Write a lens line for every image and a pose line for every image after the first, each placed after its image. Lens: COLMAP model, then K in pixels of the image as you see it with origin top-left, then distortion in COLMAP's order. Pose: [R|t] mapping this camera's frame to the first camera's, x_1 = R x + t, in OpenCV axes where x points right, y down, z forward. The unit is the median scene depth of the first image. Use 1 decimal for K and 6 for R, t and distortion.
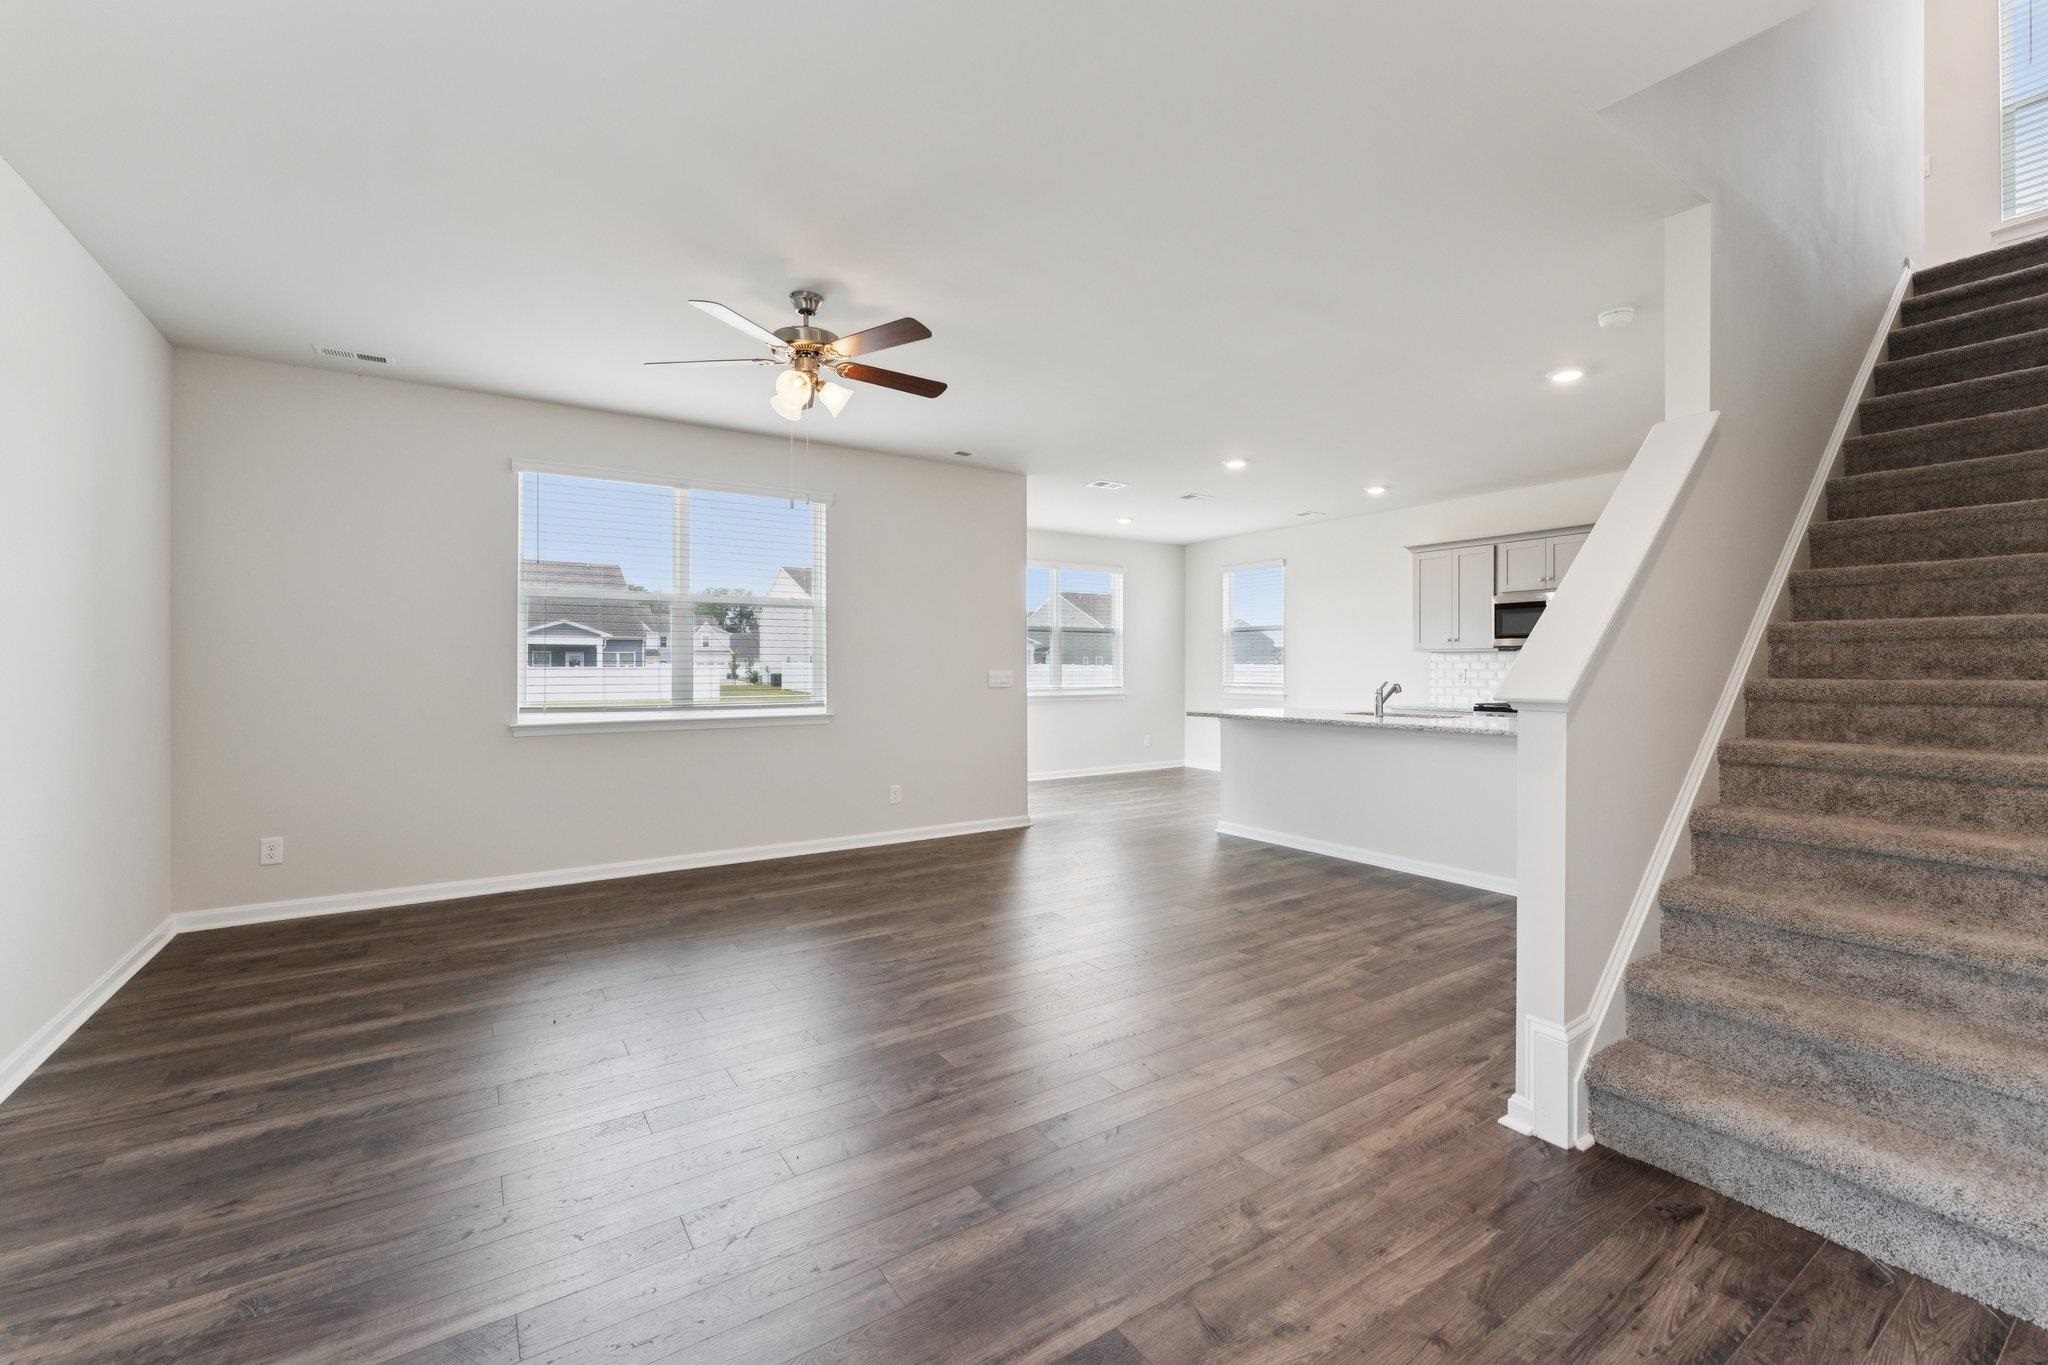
lens RADIAL K [[832.0, 0, 1037.7], [0, 832.0, 667.6], [0, 0, 1]] dist [0.000263, -0.000116]
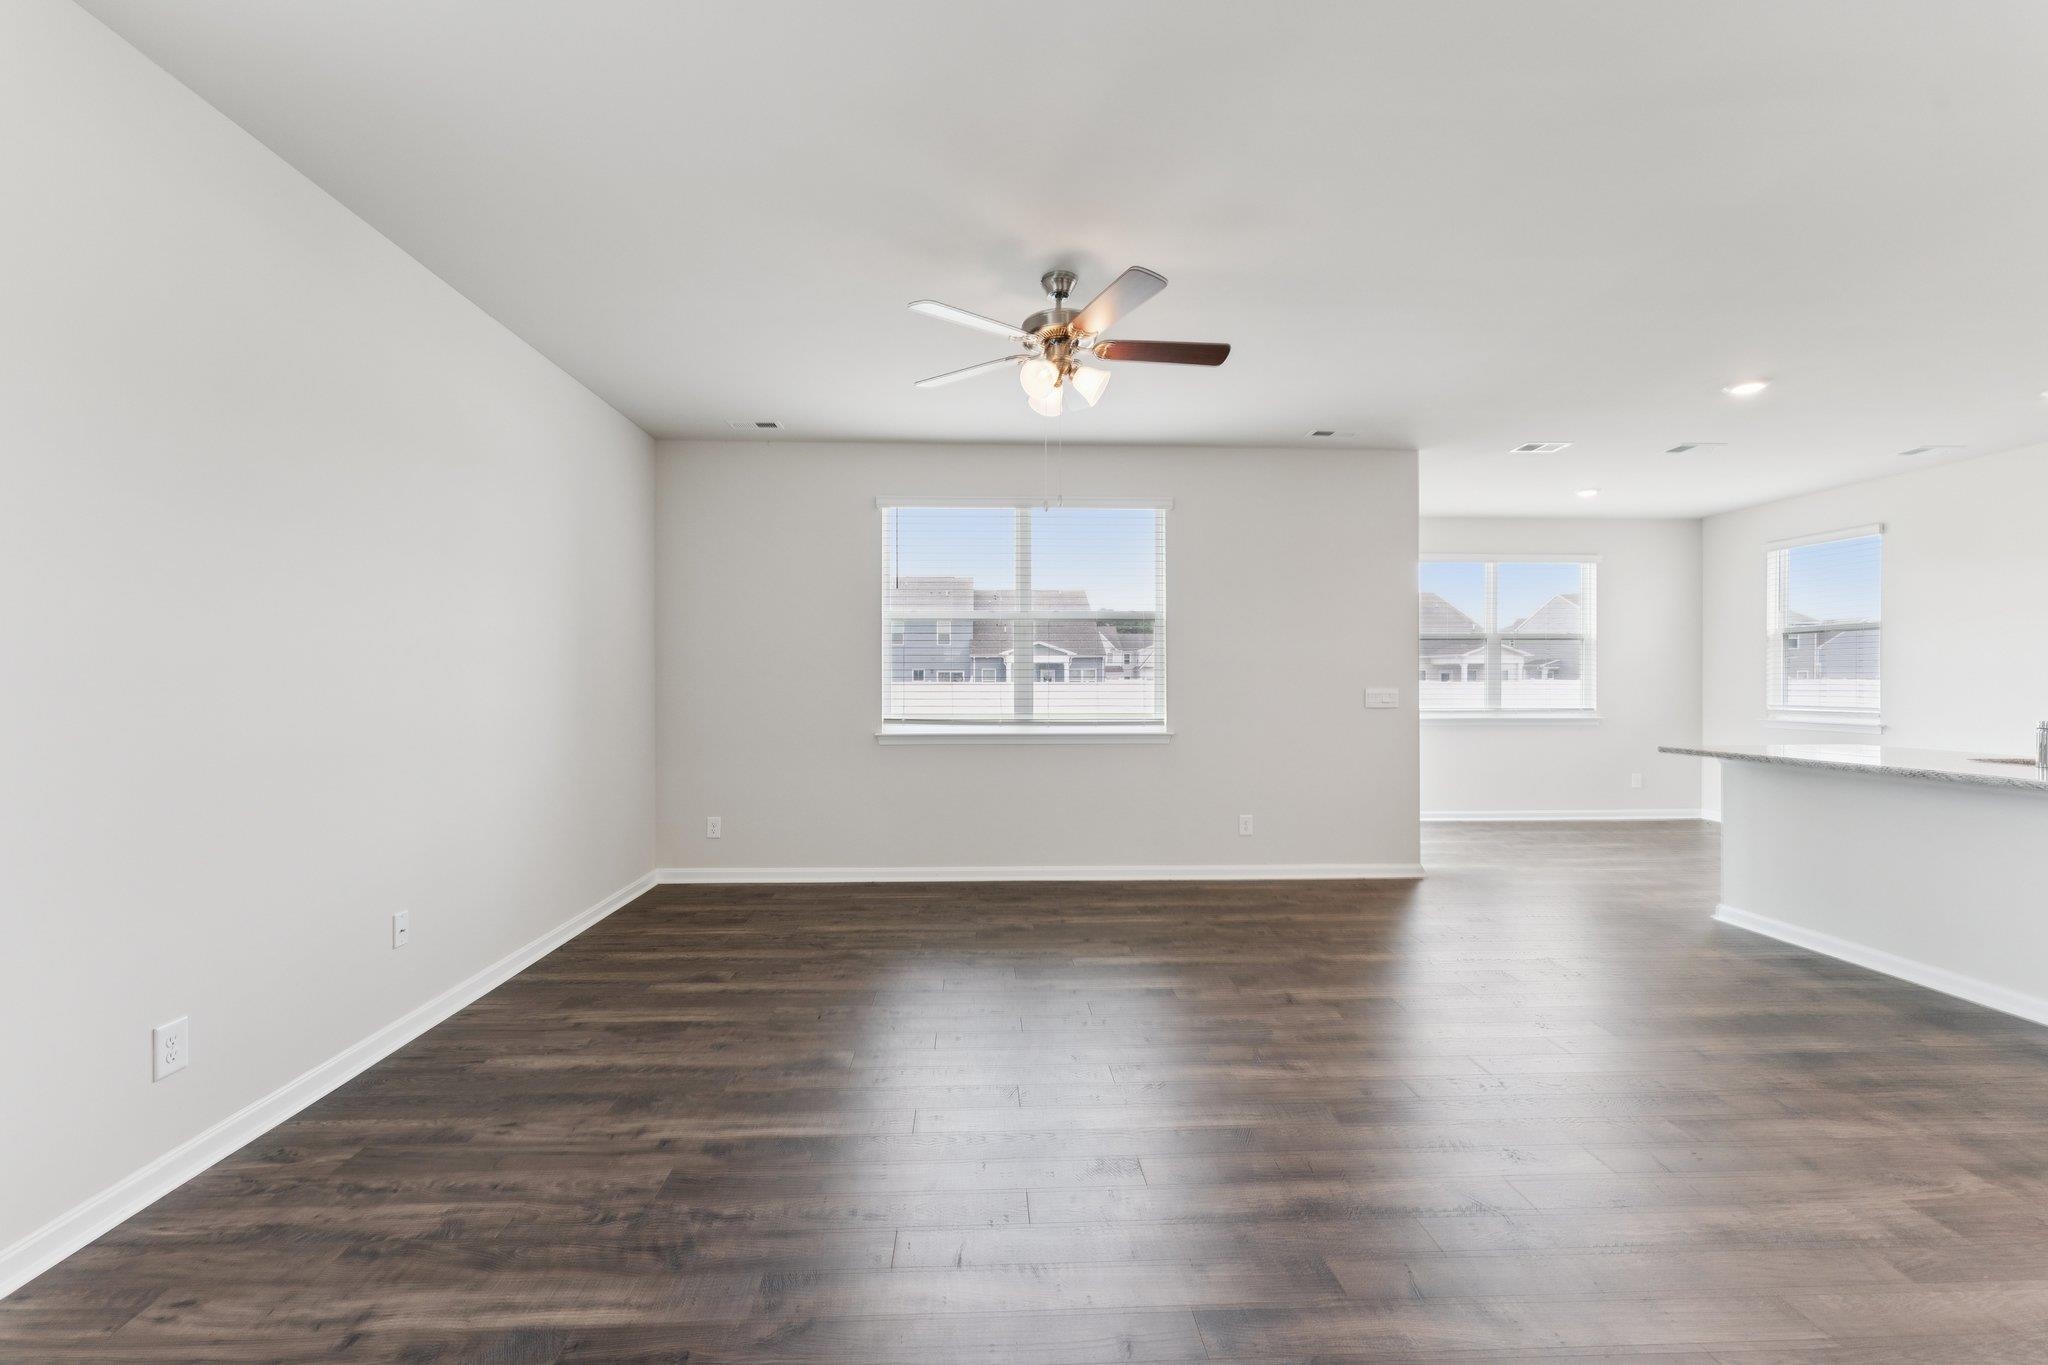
lens RADIAL K [[832.0, 0, 1021.9], [0, 832.0, 684.6], [0, 0, 1]] dist [0.000263, -0.000116]
pose [[0.853244, 0.003413, -0.521500, 0.119633], [-0.002559, 0.999994, 0.002357, -0.001037], [0.521505, -0.000677, 0.853248, 0.143016]]
